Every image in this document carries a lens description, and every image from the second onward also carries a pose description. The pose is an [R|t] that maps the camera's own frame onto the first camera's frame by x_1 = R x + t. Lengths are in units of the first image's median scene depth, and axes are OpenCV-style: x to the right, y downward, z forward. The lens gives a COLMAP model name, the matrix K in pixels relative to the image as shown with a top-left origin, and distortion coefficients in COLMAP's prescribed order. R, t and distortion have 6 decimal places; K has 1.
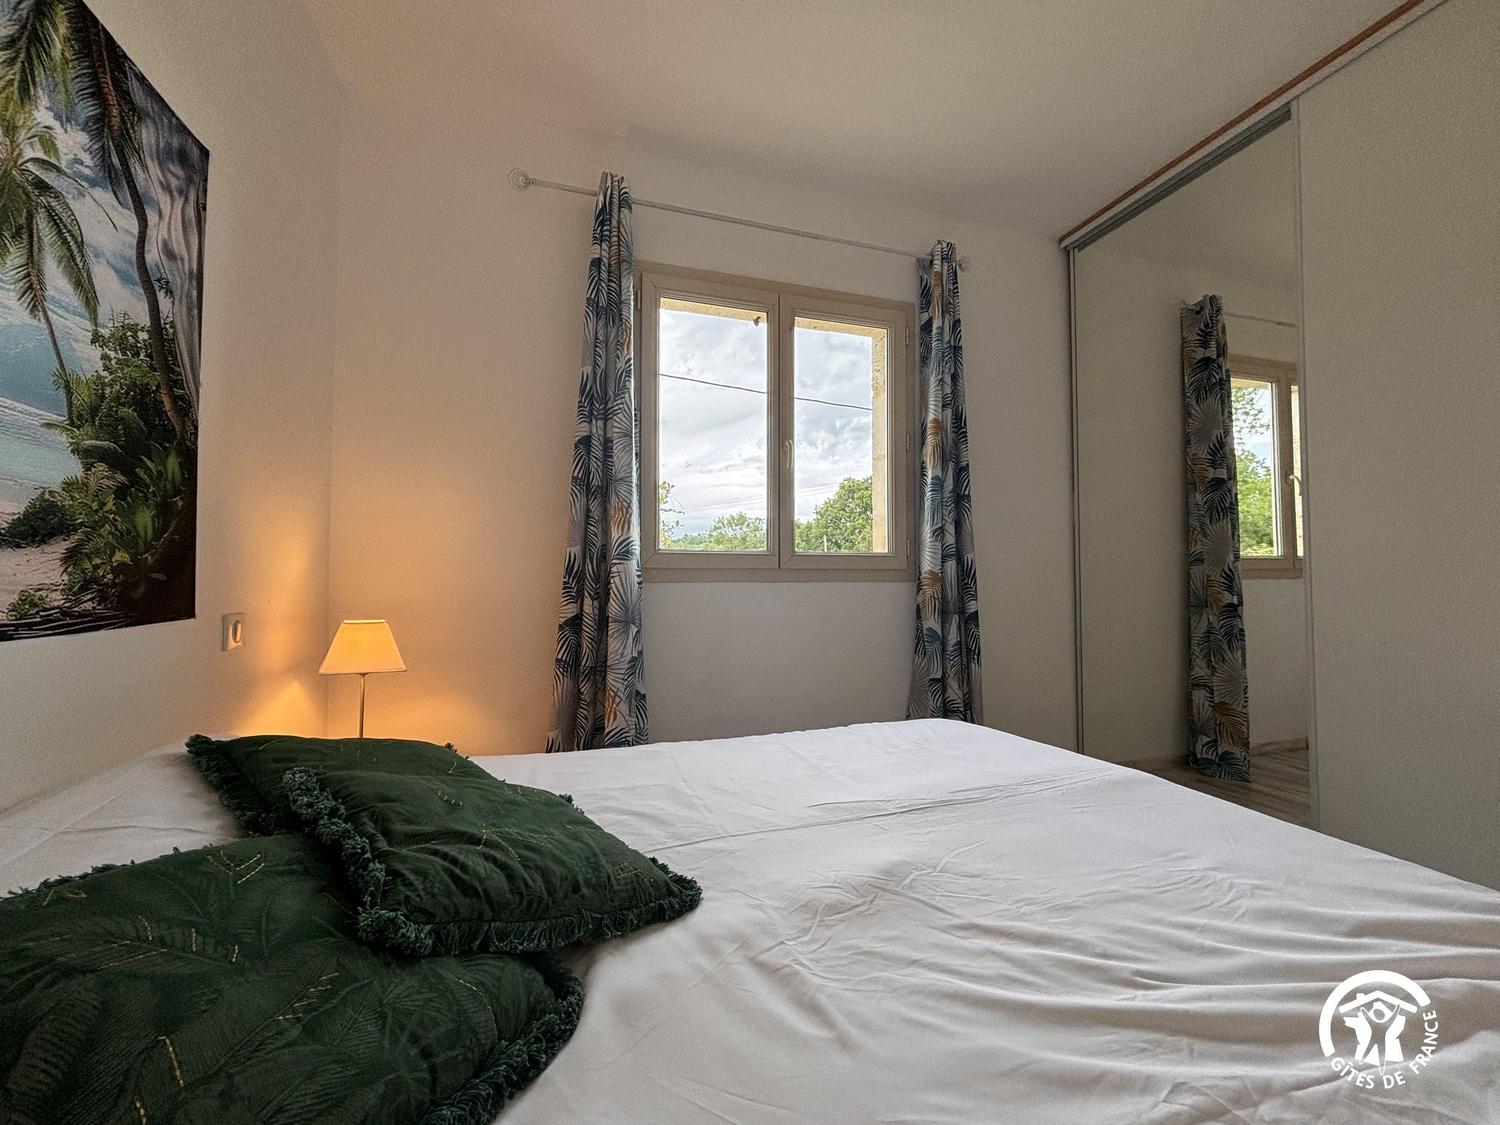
lens RADIAL K [[603.8, 0, 749.1], [0, 603.8, 561.4], [0, 0, 1]] dist [0.000651, -0.000716]
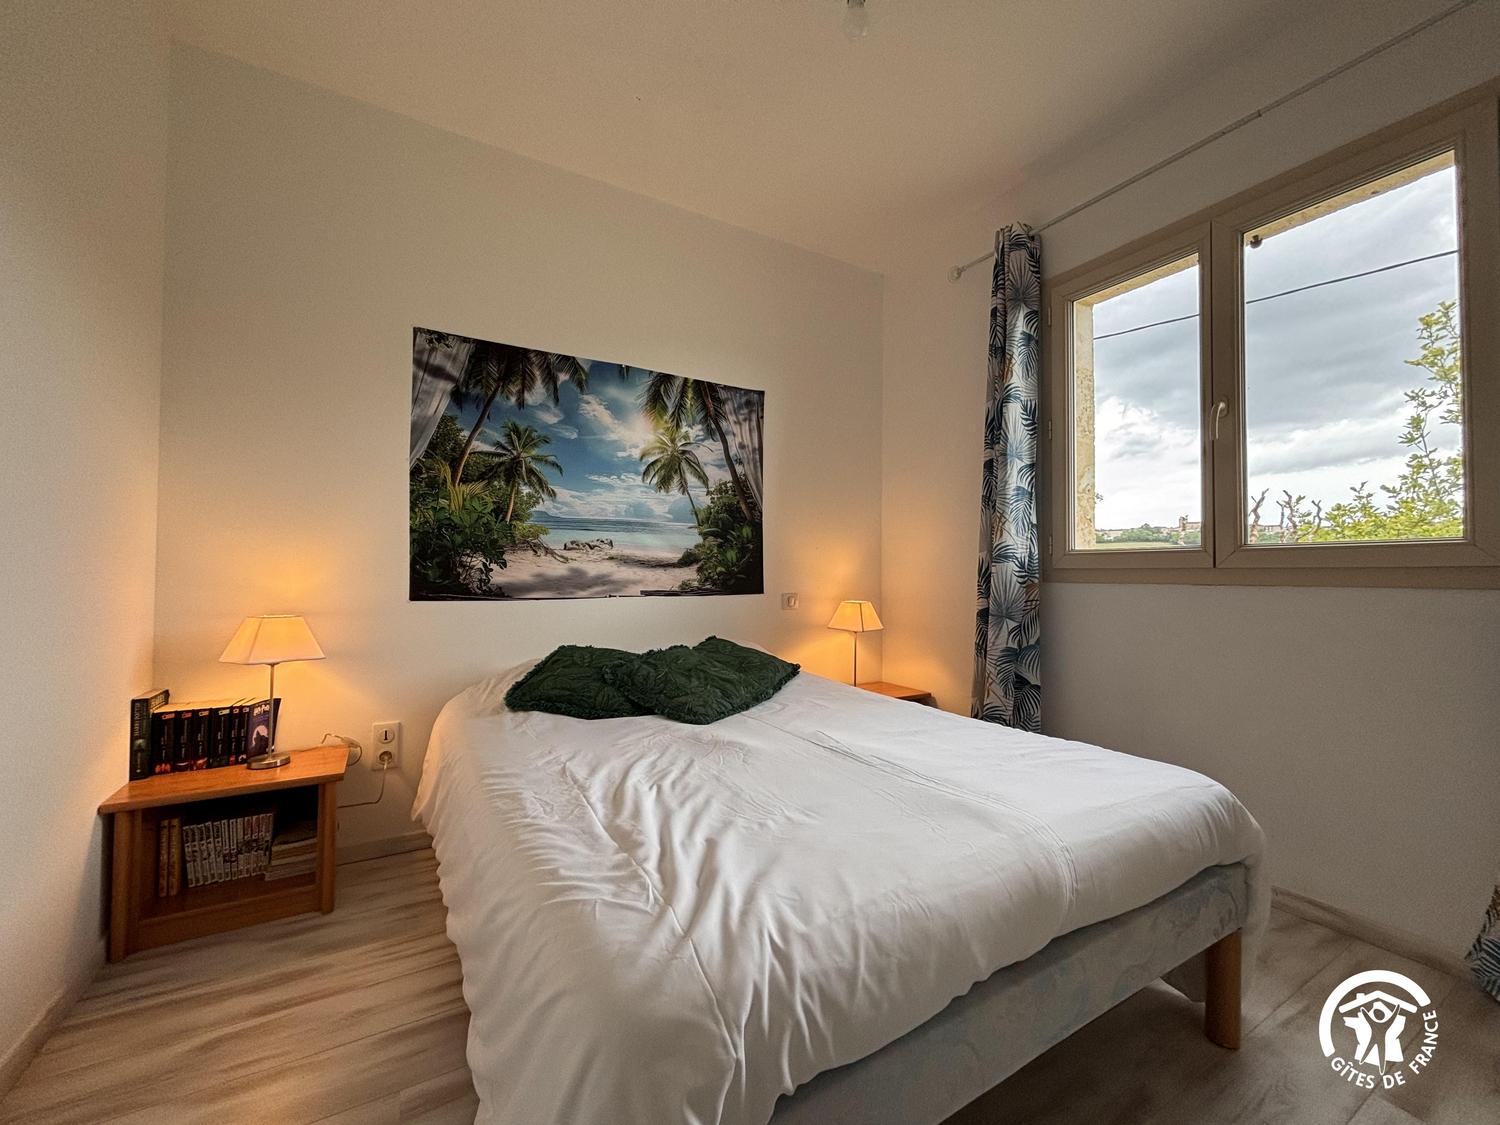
lens RADIAL K [[603.8, 0, 752.8], [0, 603.8, 566.4], [0, 0, 1]] dist [0.000651, -0.000716]
pose [[0.208543, -0.010478, -0.977957, 1.731536], [0.024380, 0.999688, -0.005512, -0.002297], [0.977709, -0.022693, 0.208733, 0.599240]]
